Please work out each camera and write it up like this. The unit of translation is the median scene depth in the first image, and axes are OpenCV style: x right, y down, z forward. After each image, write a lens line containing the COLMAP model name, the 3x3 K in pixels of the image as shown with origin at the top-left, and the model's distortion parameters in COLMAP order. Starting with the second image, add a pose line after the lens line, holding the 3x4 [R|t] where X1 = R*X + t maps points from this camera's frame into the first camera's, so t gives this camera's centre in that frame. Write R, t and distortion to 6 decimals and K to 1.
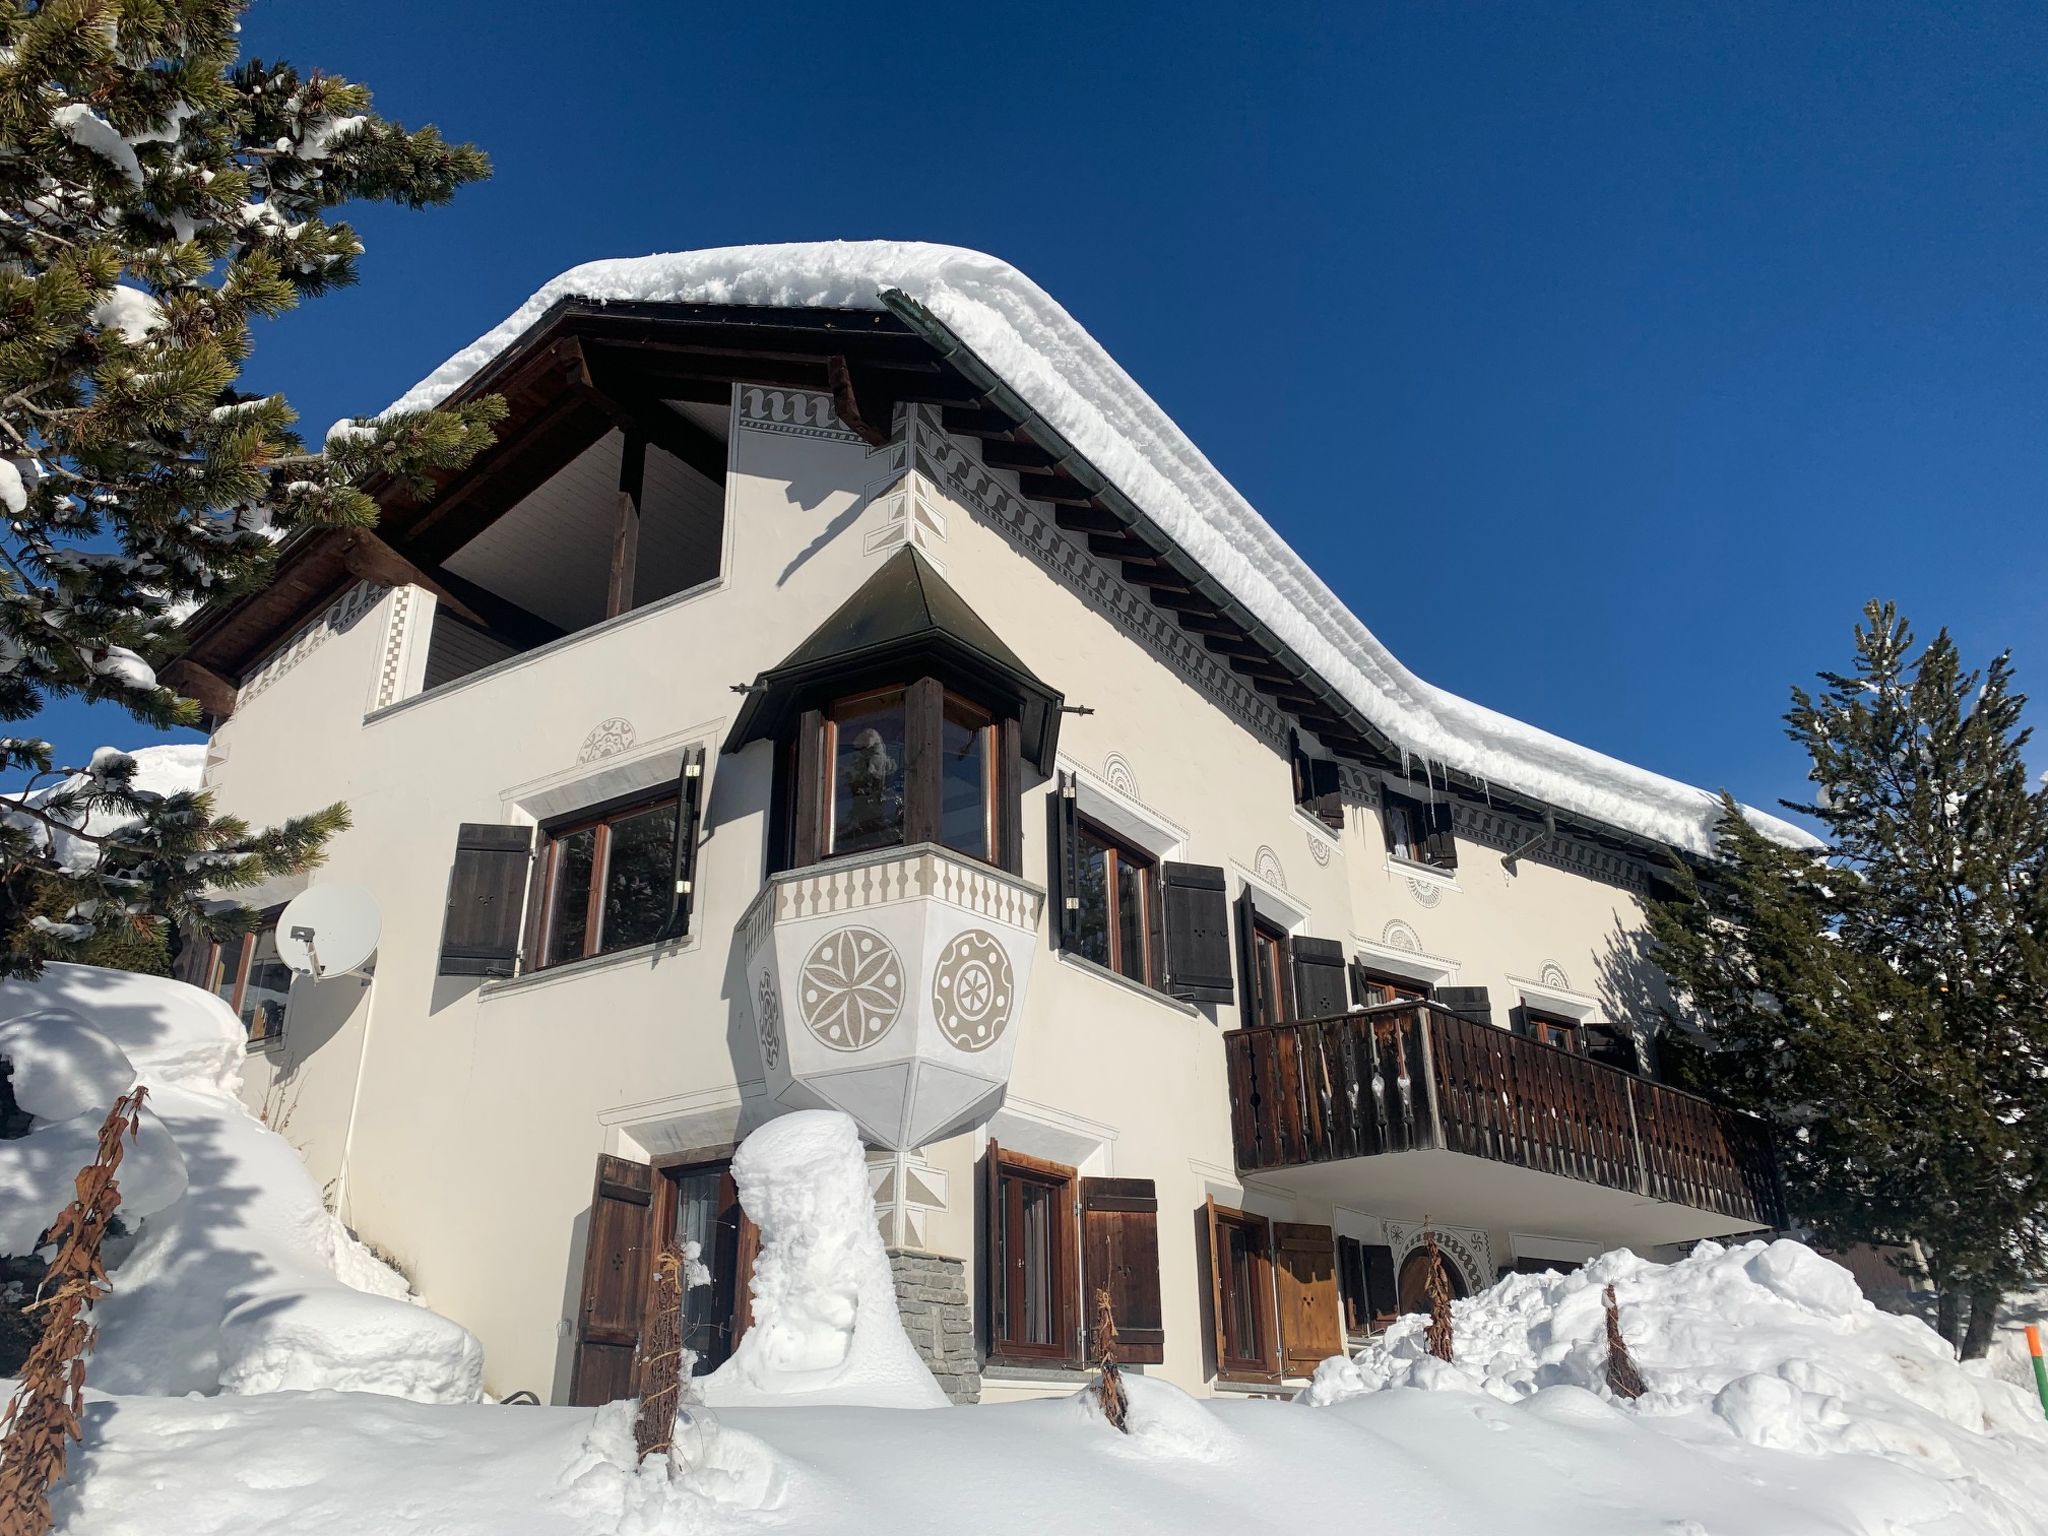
lens RADIAL K [[1544.3, 0, 1024.0], [0, 1544.3, 768.0], [0, 0, 1]] dist [0.135880, -0.391394]
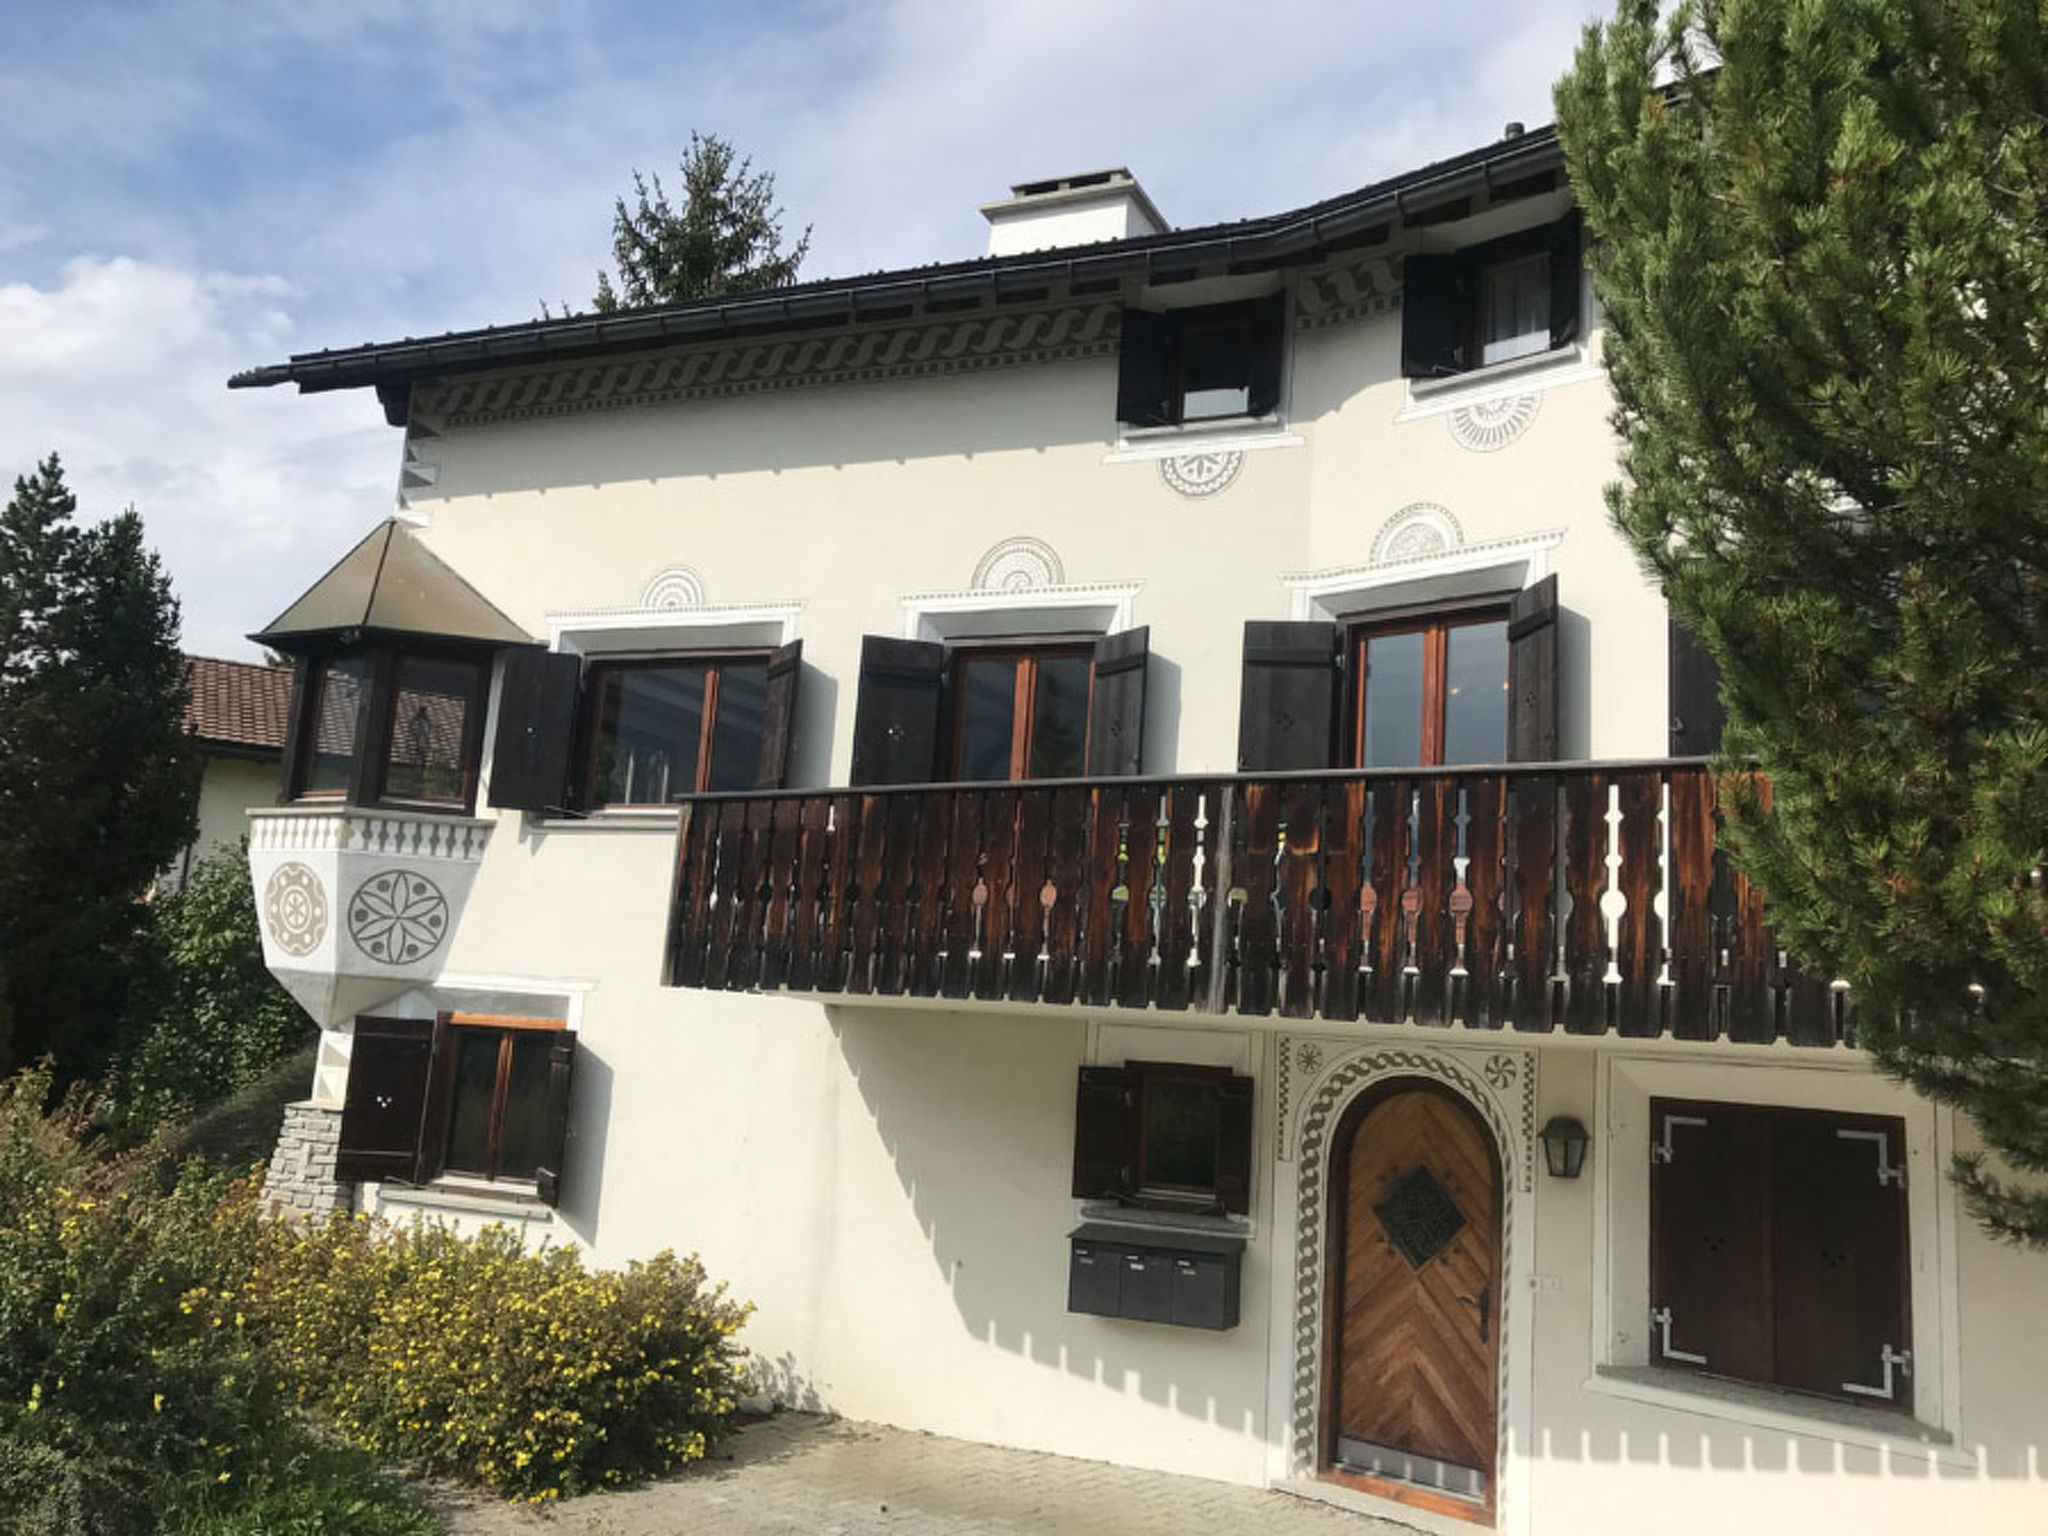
lens RADIAL K [[1667.1, 0, 1024.0], [0, 1667.1, 768.0], [0, 0, 1]] dist [0.144937, -0.581213]
pose [[0.171768, -0.146276, -0.974217, 1.173393], [0.328222, 0.940911, -0.083405, 0.283952], [0.928852, -0.305433, 0.209630, 1.070734]]
